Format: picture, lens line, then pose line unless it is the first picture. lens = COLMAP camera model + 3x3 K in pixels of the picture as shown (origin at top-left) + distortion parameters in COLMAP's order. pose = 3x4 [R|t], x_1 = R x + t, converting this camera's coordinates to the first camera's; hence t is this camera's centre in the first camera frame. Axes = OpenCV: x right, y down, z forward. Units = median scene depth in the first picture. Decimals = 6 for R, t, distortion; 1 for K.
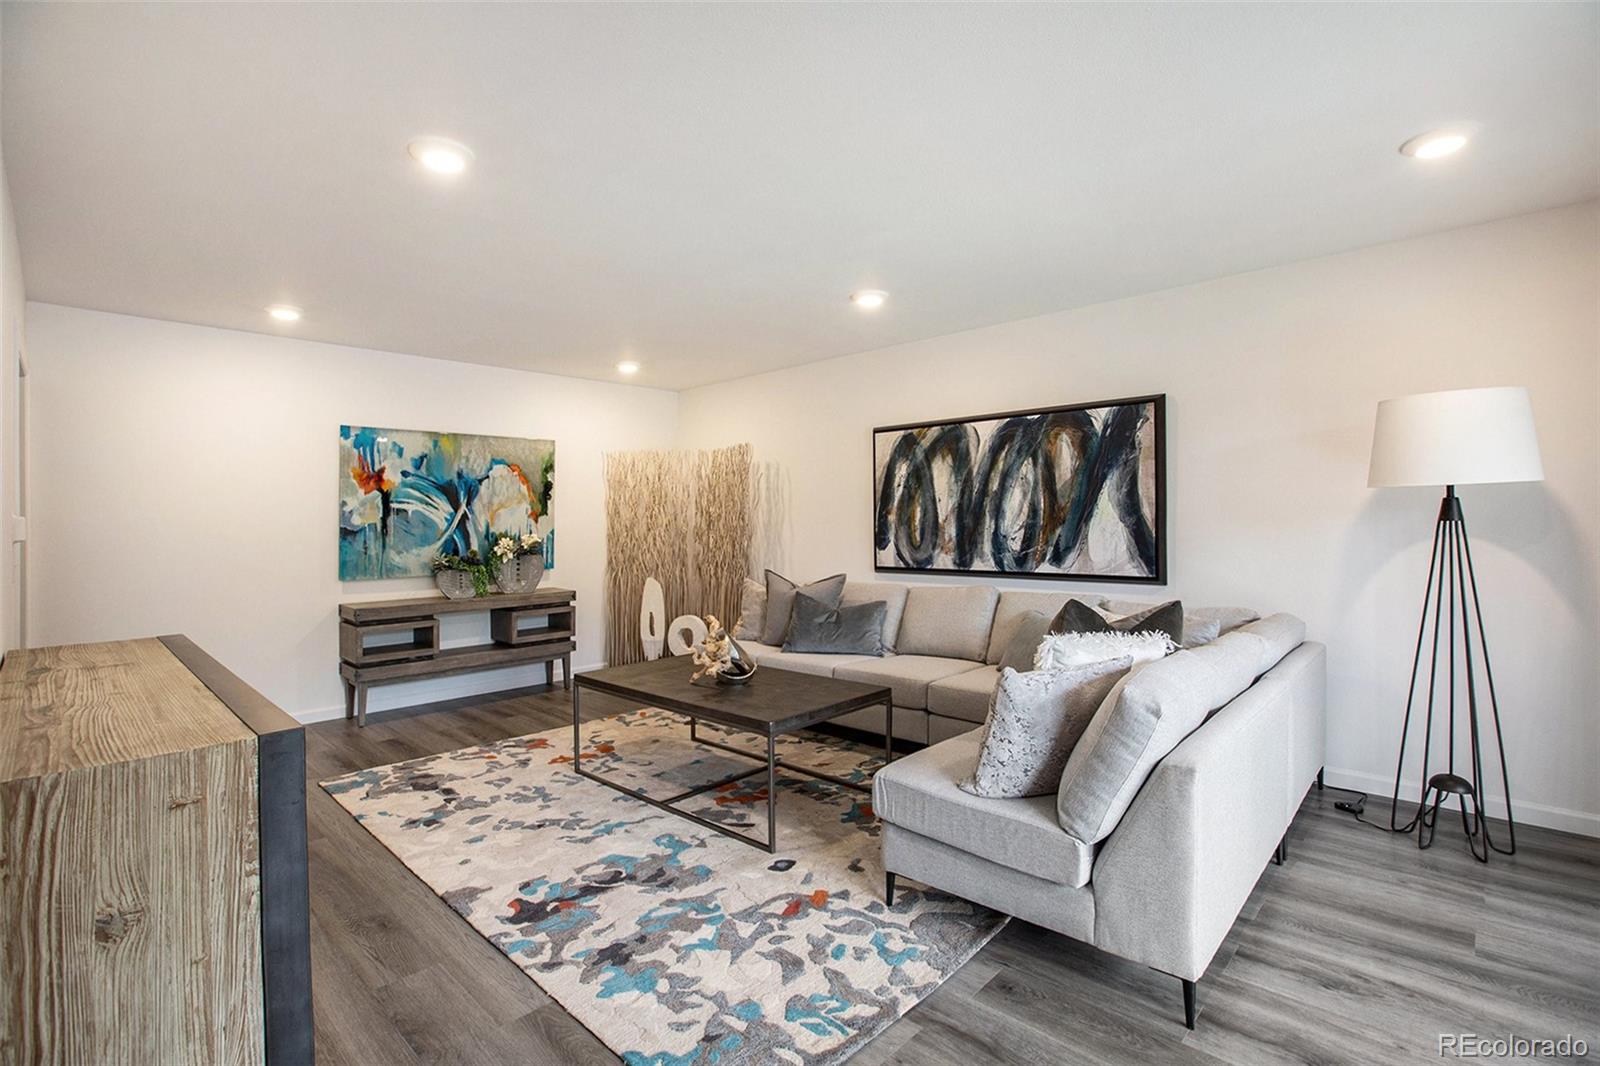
lens RADIAL K [[736.9, 0, 810.4], [0, 736.9, 518.3], [0, 0, 1]] dist [-0.039307, 0.000356]
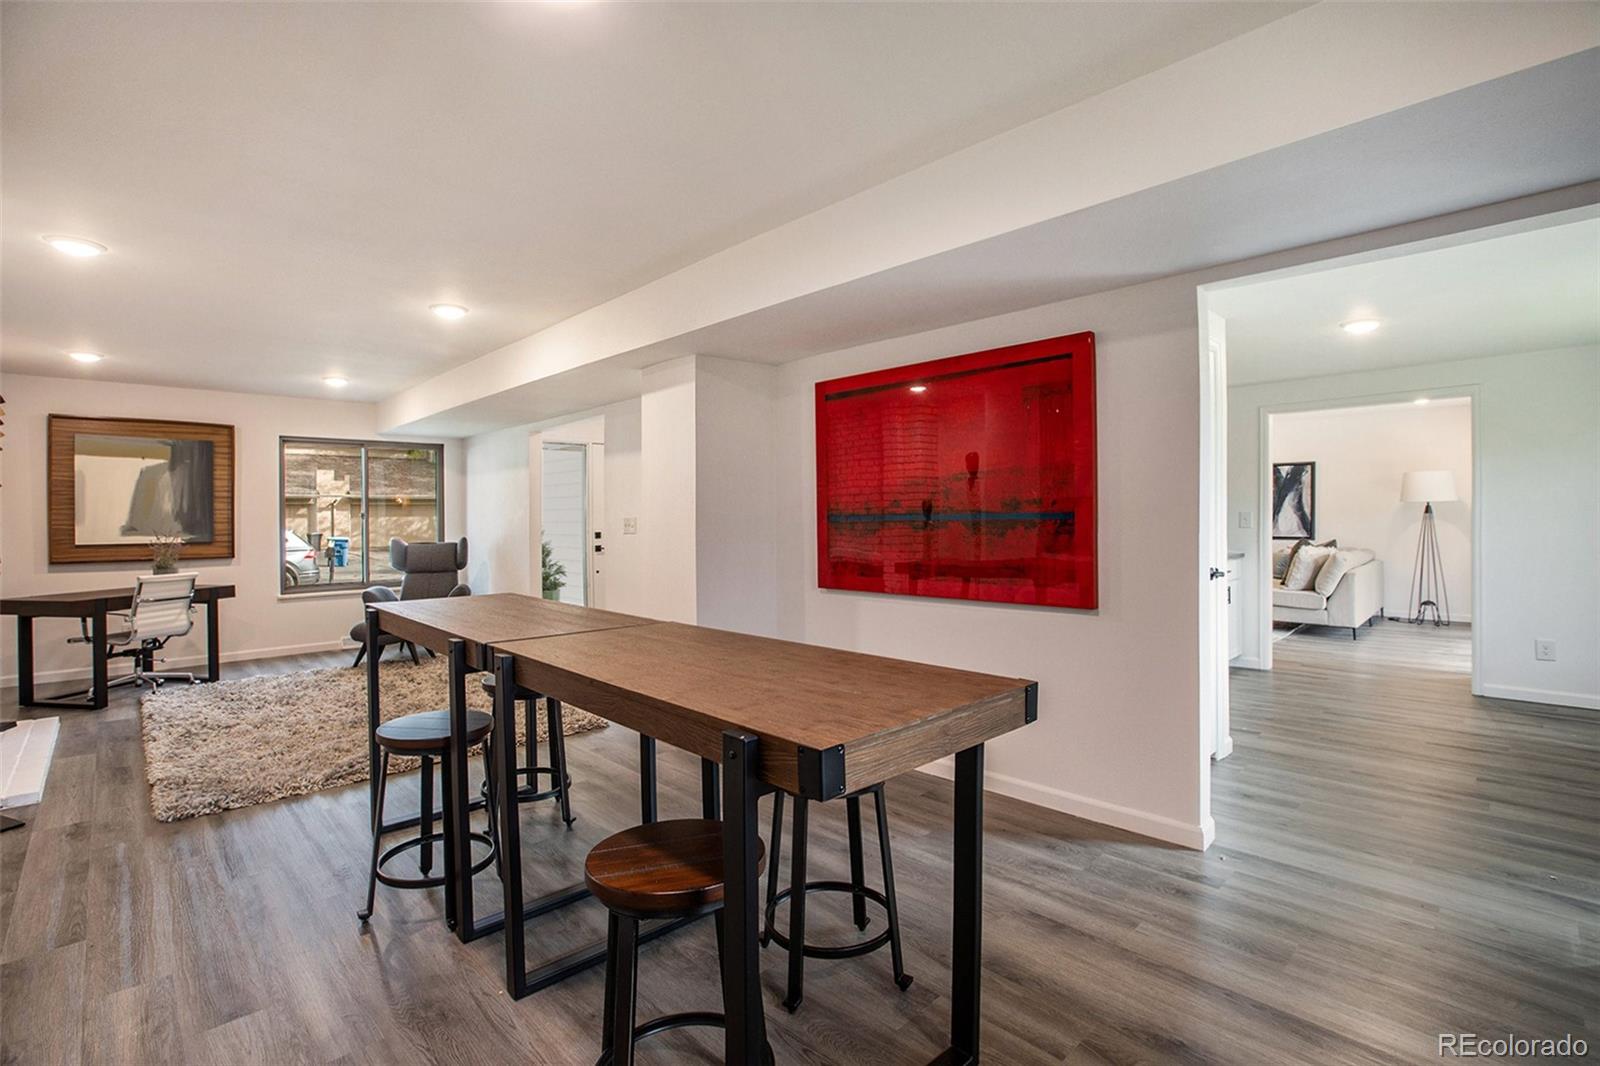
lens RADIAL K [[736.9, 0, 810.4], [0, 736.9, 518.3], [0, 0, 1]] dist [-0.039307, 0.000356]
pose [[0.999456, -0.001632, -0.032927, -0.930211], [0.001792, 0.999987, 0.004824, 0.003224], [0.032919, -0.004880, 0.999446, -1.219746]]
